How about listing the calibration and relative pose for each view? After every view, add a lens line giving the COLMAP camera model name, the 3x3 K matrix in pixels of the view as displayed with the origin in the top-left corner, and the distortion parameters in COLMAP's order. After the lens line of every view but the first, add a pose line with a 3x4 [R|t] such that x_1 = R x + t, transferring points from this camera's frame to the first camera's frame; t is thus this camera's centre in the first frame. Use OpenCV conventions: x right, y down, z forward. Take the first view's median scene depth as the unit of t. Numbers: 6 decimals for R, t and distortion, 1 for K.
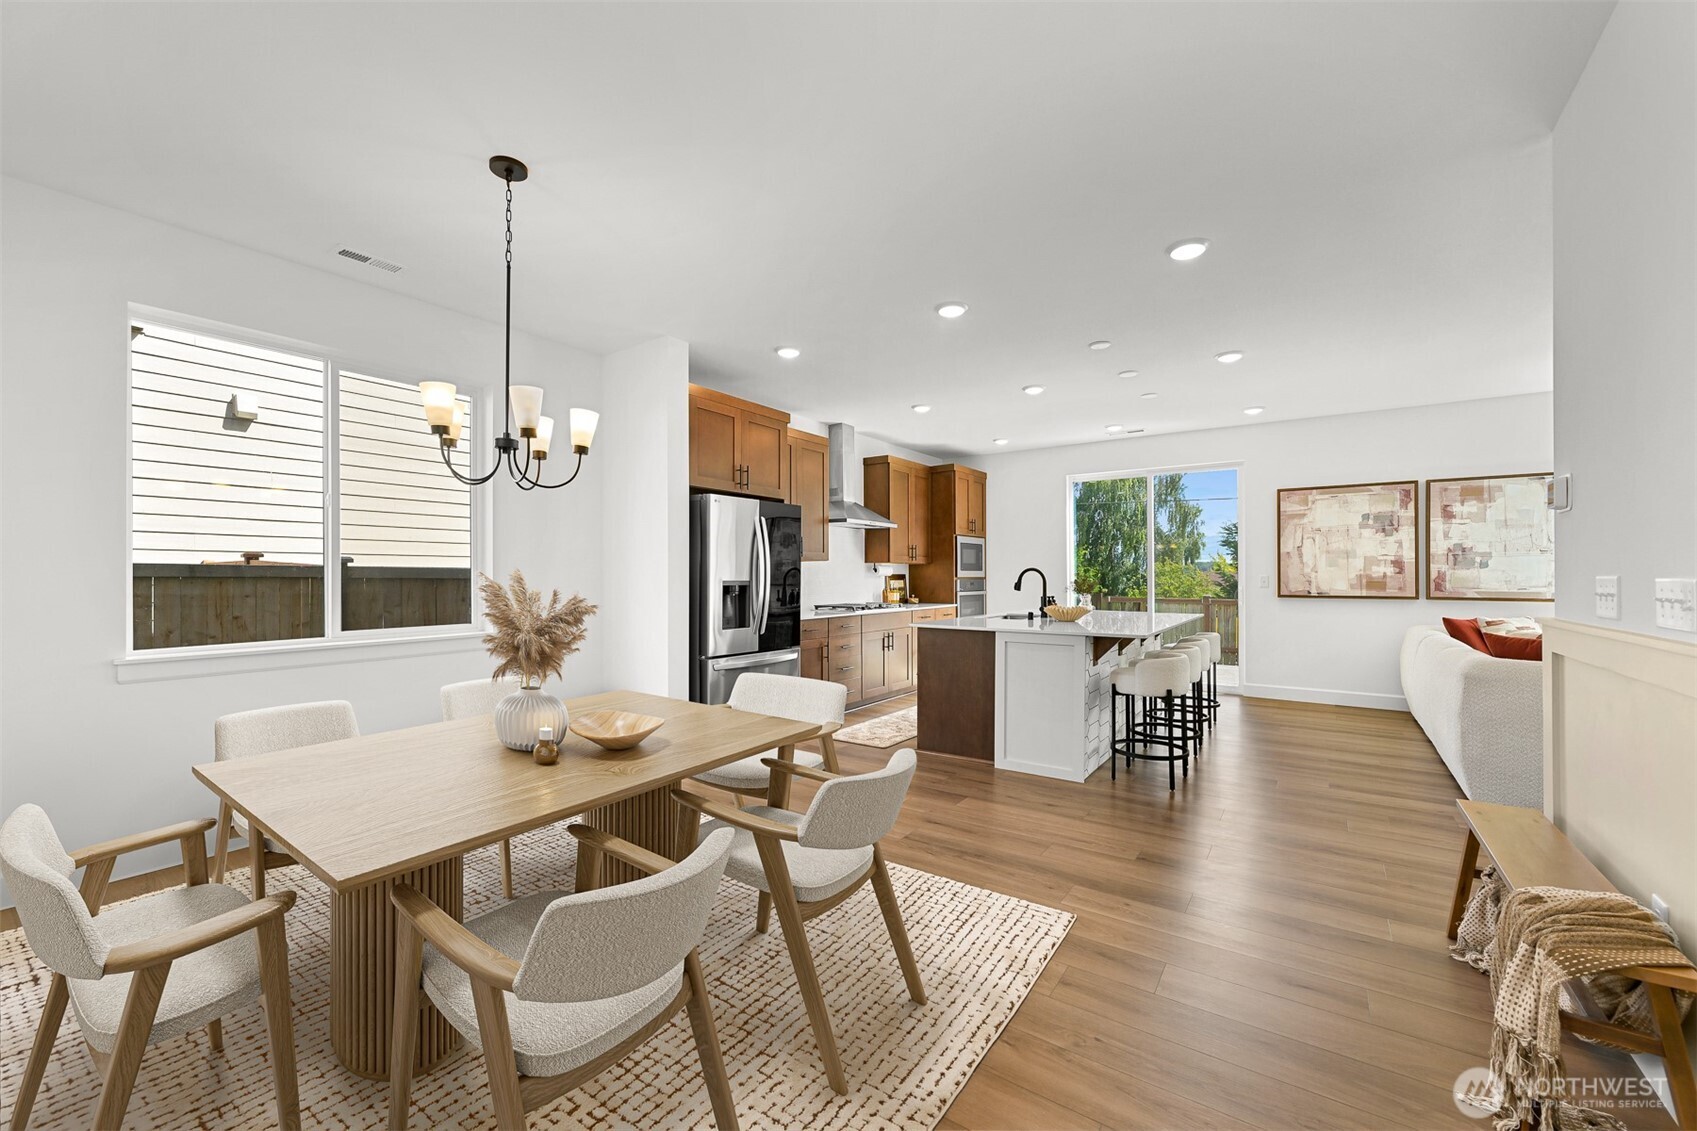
lens RADIAL K [[673.9, 0, 849.1], [0, 673.9, 571.2], [0, 0, 1]] dist [-0.001844, 0.000316]
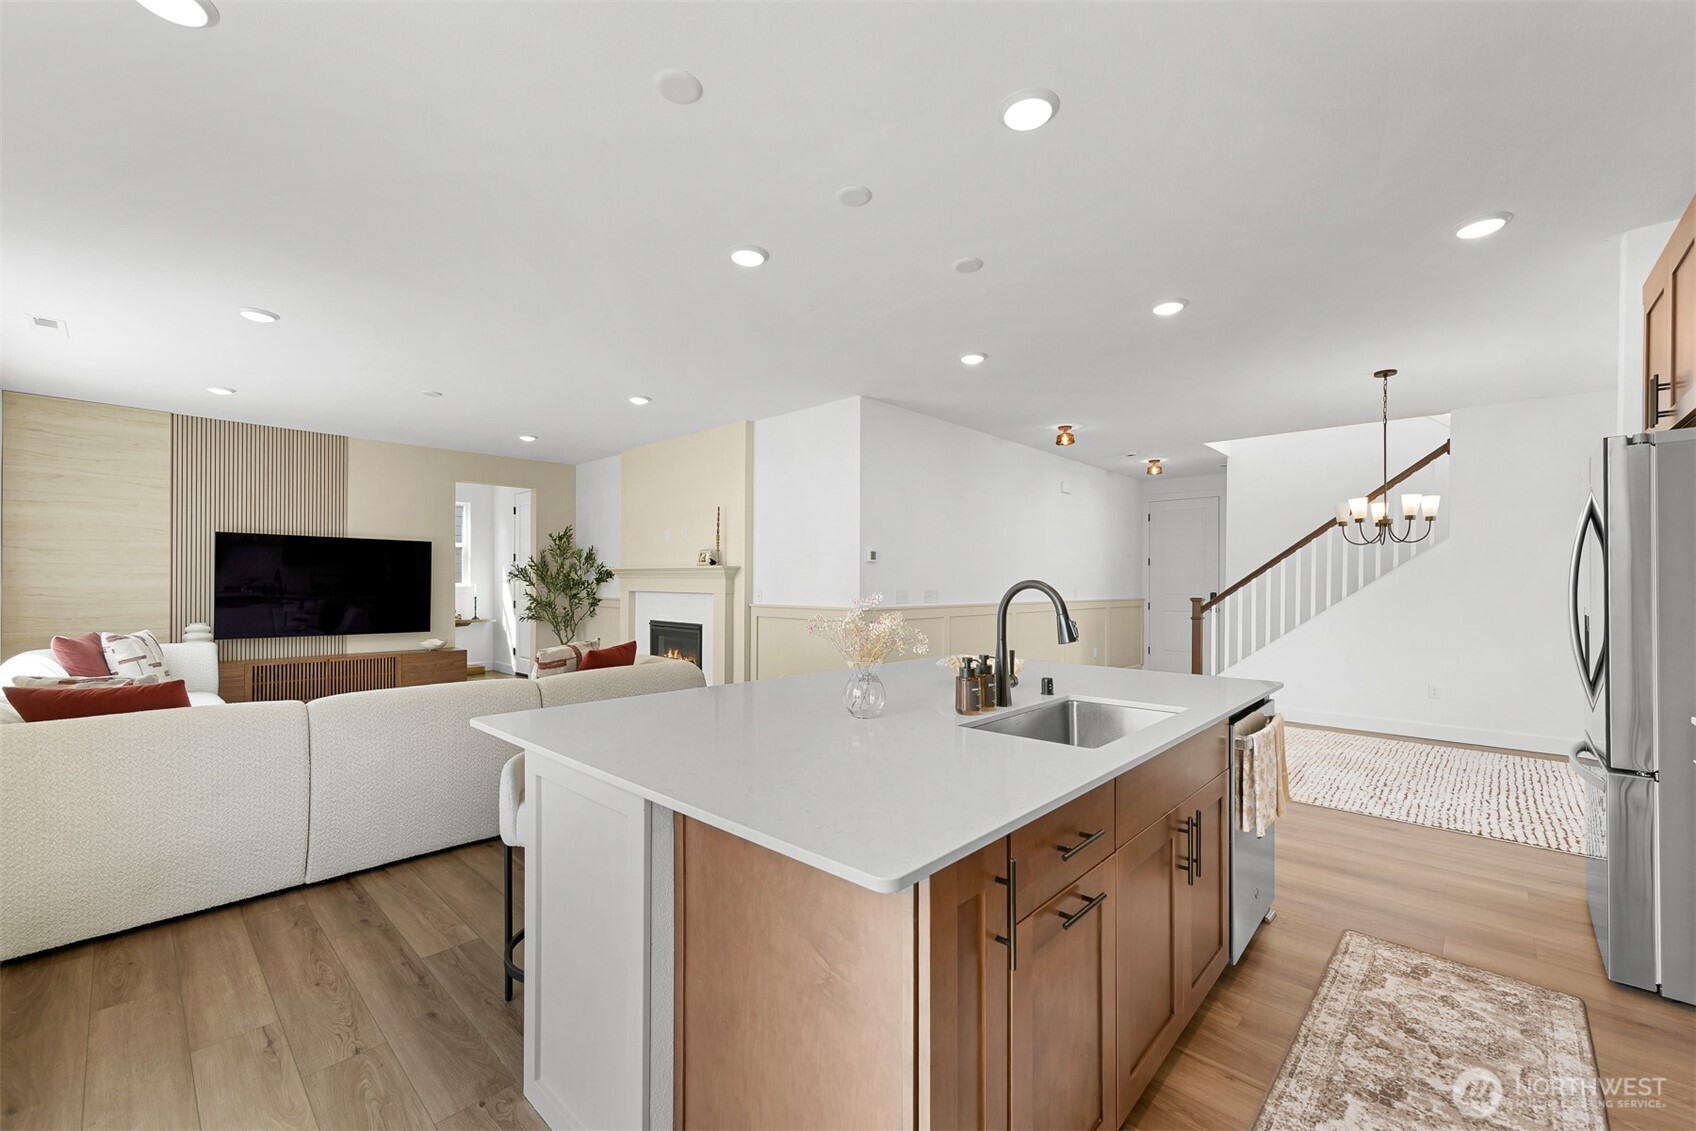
lens RADIAL K [[673.5, 0, 851.9], [0, 673.5, 581.1], [0, 0, 1]] dist [-0.001844, 0.000316]
pose [[-0.990676, -0.003727, 0.136187, 0.282331], [-0.004645, 0.999969, -0.006424, -0.002993], [-0.136159, -0.006997, -0.990662, 1.222280]]
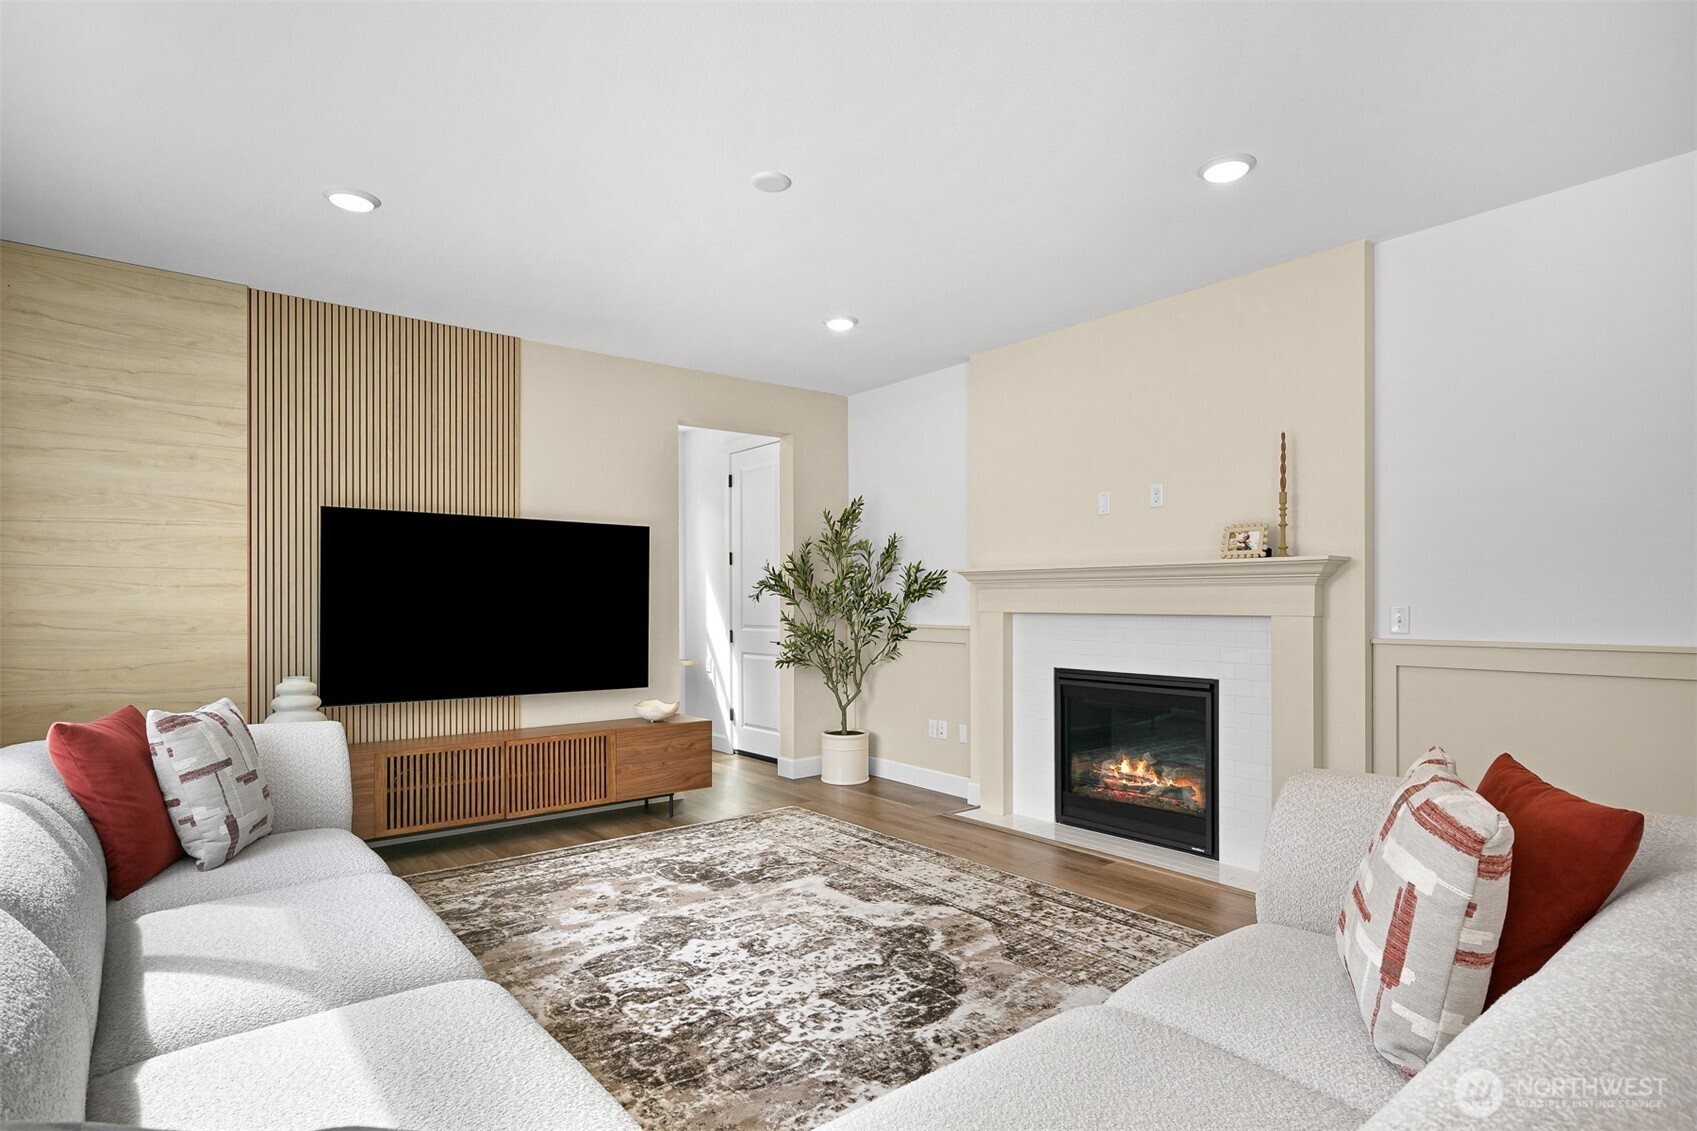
lens RADIAL K [[877.4, 0, 862.1], [0, 877.4, 599.3], [0, 0, 1]] dist [-0.005578, 0.001710]
pose [[-0.962612, 0.004577, 0.270846, 0.740986], [0.002363, 0.999961, -0.008500, 0.002904], [-0.270874, -0.007542, -0.962585, 0.923365]]
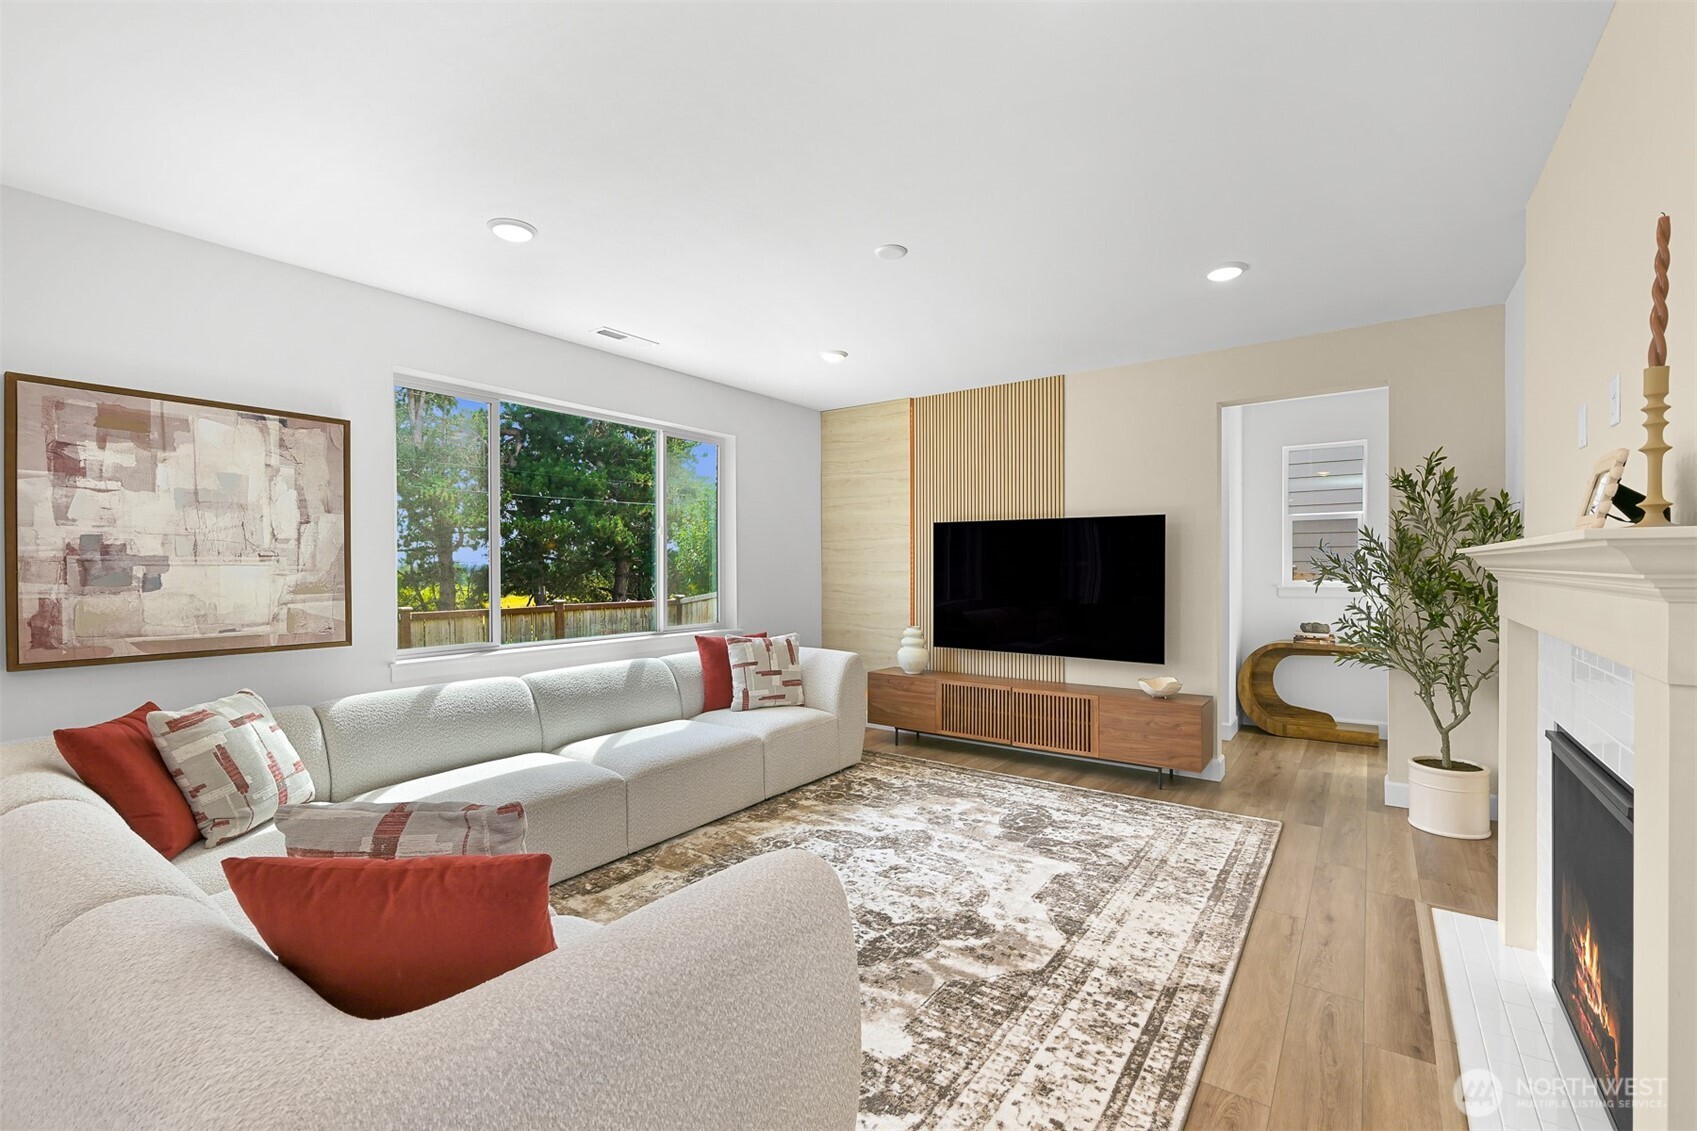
lens RADIAL K [[723.5, 0, 855.1], [0, 723.5, 572.7], [0, 0, 1]] dist [-0.002647, 0.001370]
pose [[0.006580, -0.007439, 0.999951, 0.413732], [-0.003432, 0.999966, 0.007462, -0.020354], [-0.999972, -0.003481, 0.006554, 0.472362]]
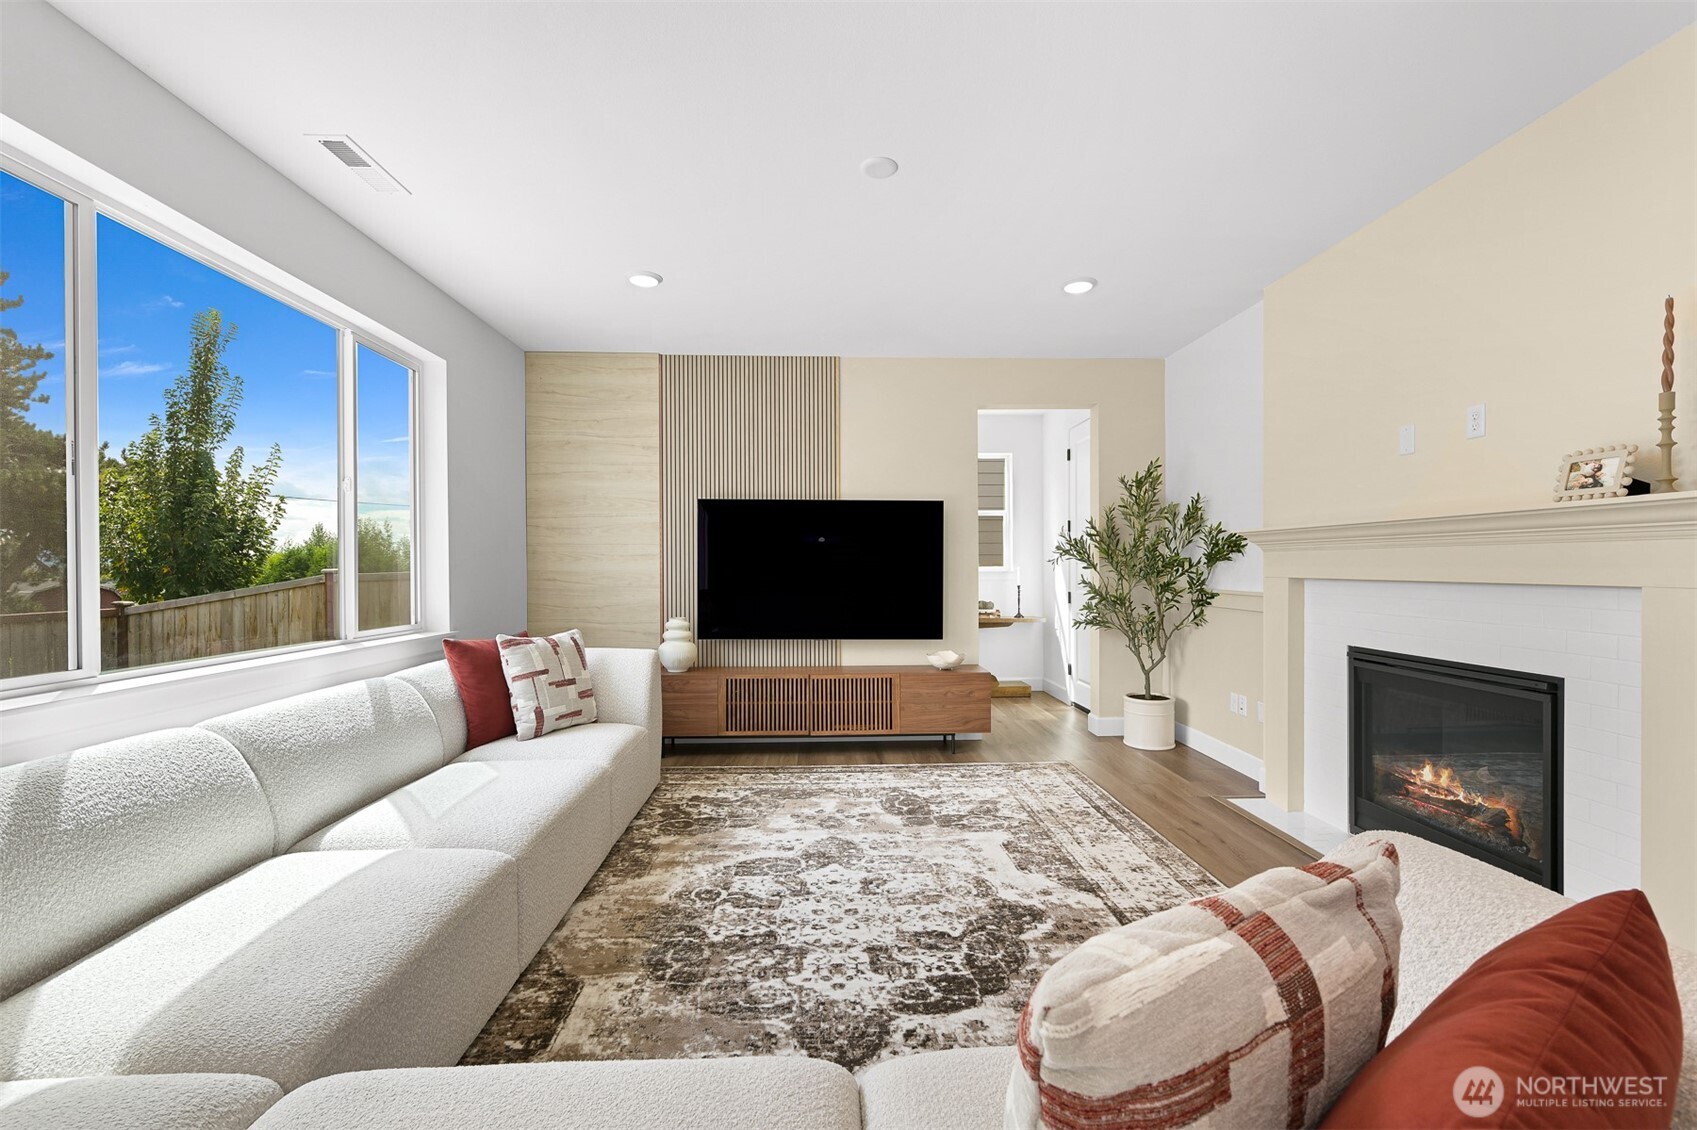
lens RADIAL K [[723.5, 0, 852.6], [0, 723.5, 569.8], [0, 0, 1]] dist [-0.002647, 0.001370]
pose [[-0.609211, -0.000605, 0.793008, 0.586284], [-0.000802, 1.000000, 0.000146, 0.002177], [-0.793008, -0.000547, -0.609211, 0.734026]]
